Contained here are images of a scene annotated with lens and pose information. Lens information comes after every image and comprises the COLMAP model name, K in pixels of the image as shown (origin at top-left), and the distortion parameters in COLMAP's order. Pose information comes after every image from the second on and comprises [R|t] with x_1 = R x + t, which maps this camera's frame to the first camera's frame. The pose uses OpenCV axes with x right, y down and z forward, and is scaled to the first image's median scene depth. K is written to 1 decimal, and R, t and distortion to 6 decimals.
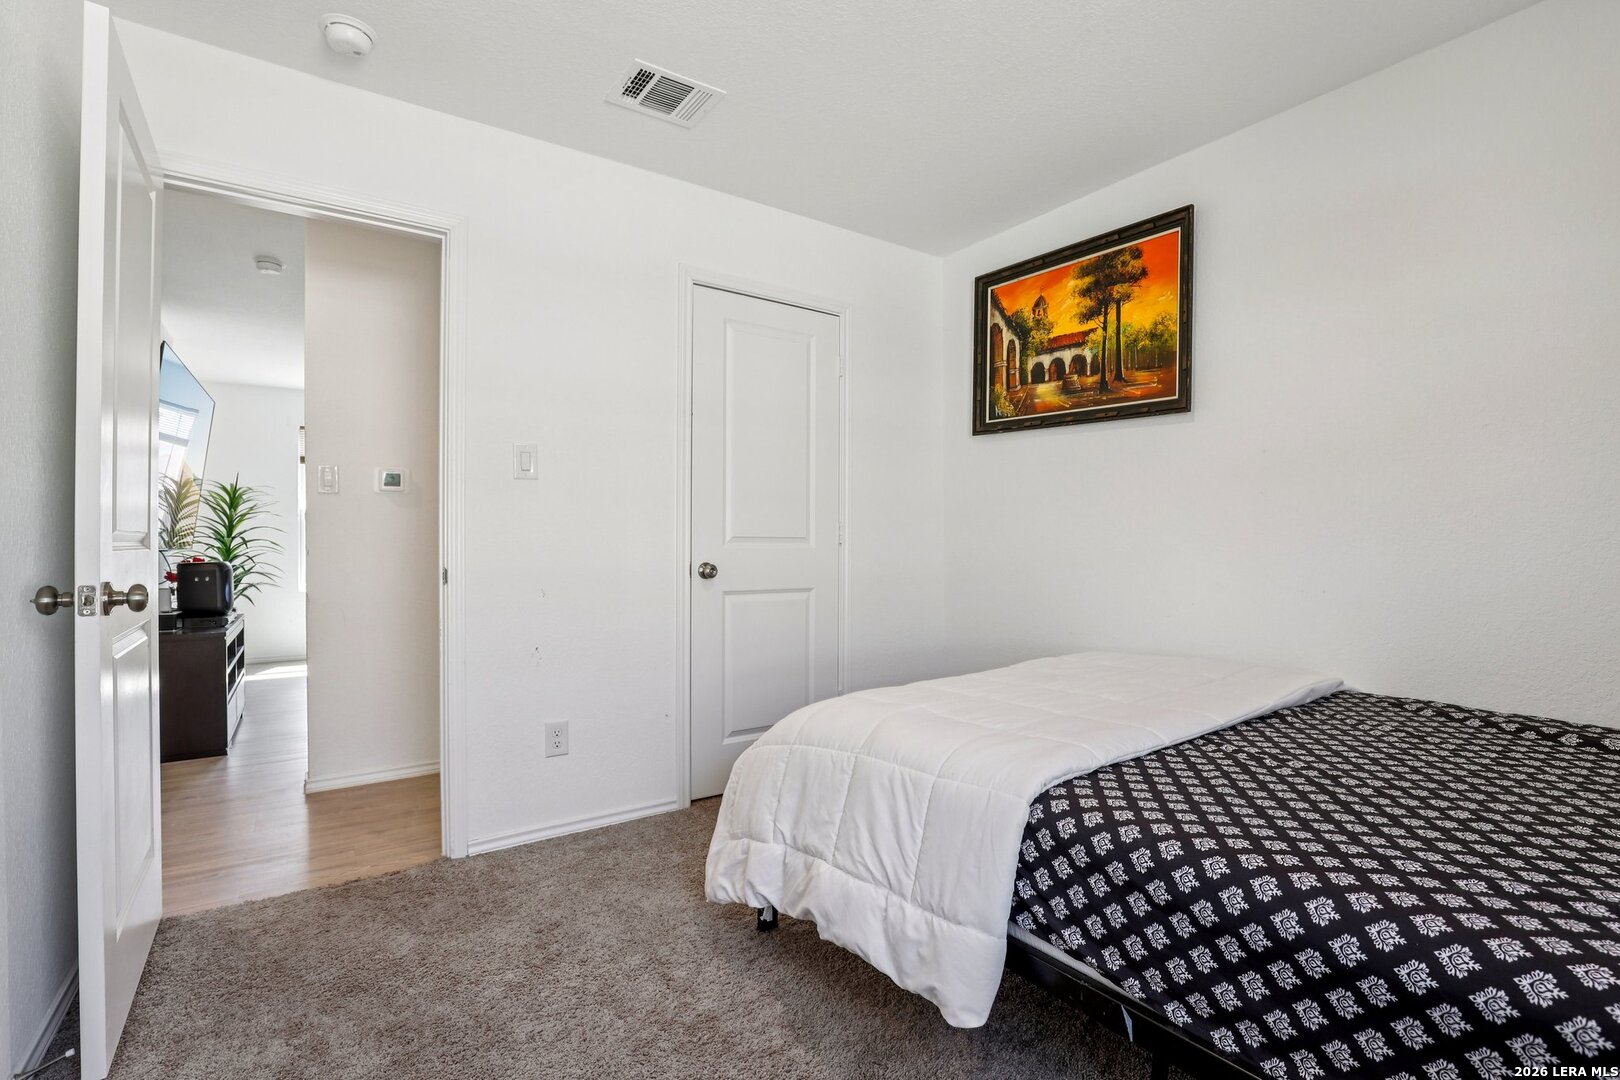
lens RADIAL K [[760.7, 0, 823.4], [0, 760.7, 546.1], [0, 0, 1]] dist [-0.035303, 0.007333]
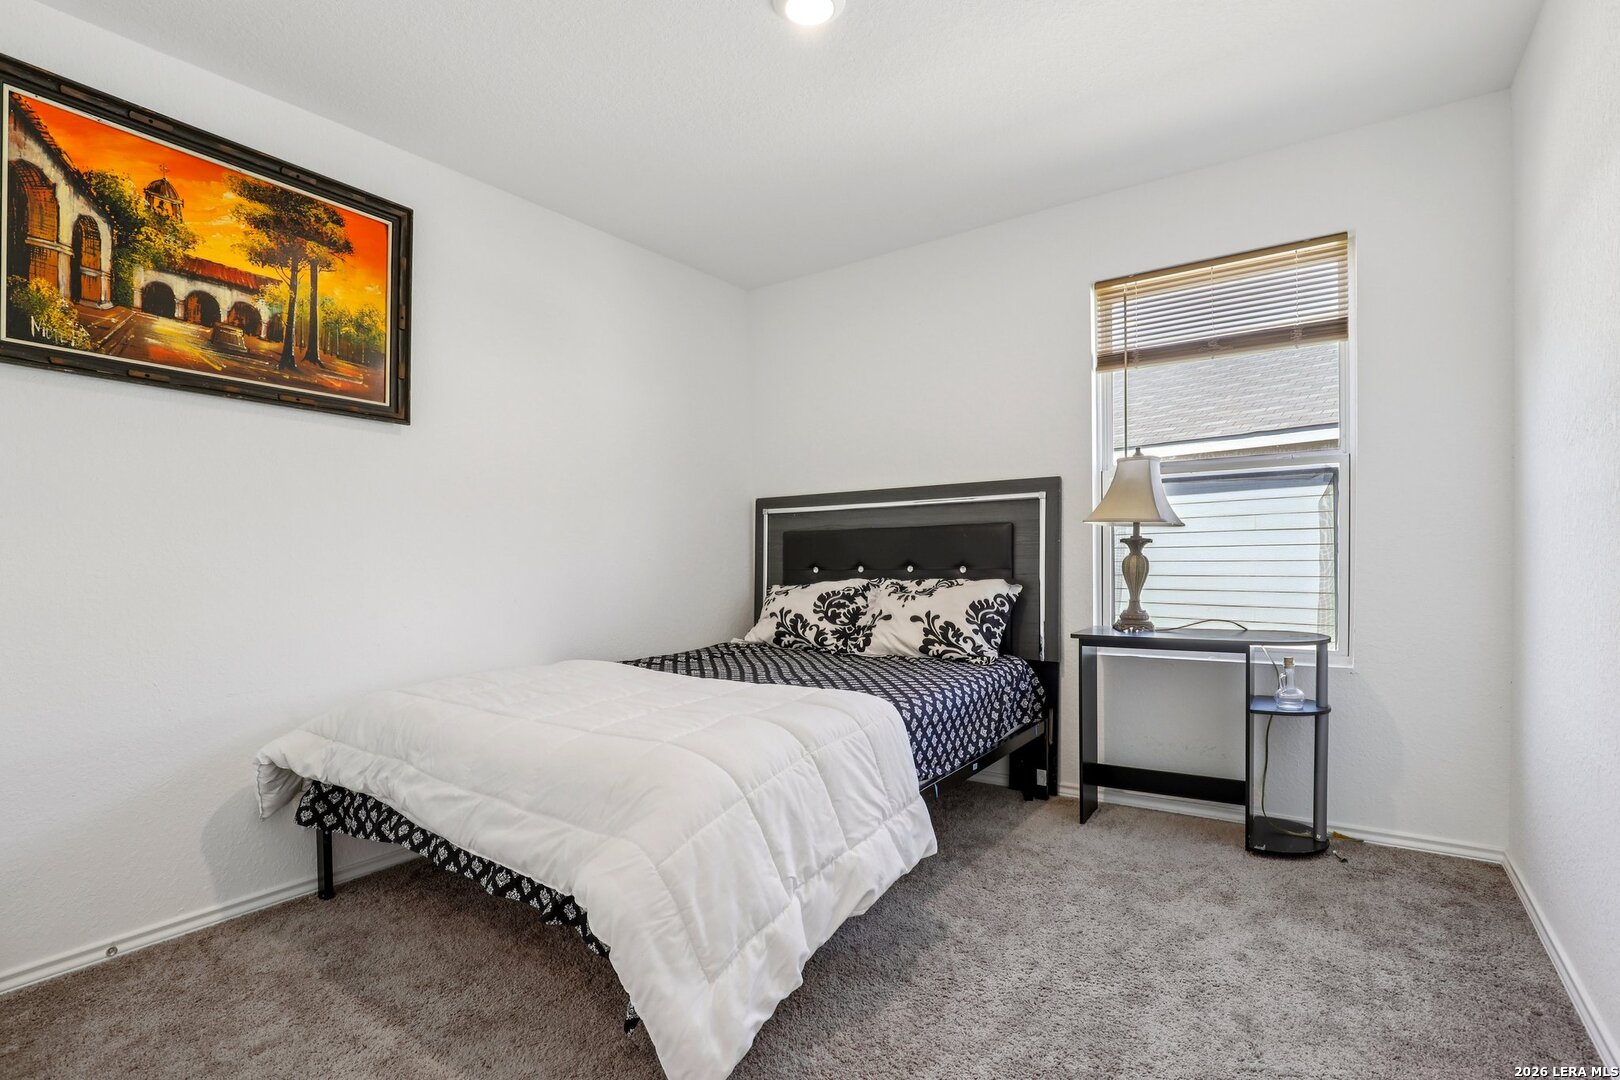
lens RADIAL K [[760.7, 0, 823.4], [0, 760.7, 546.1], [0, 0, 1]] dist [-0.035303, 0.007333]
pose [[-0.369070, -0.010978, 0.929337, -0.521394], [0.003365, 0.999908, 0.013148, -0.029587], [-0.929396, 0.007980, -0.368999, 0.746086]]
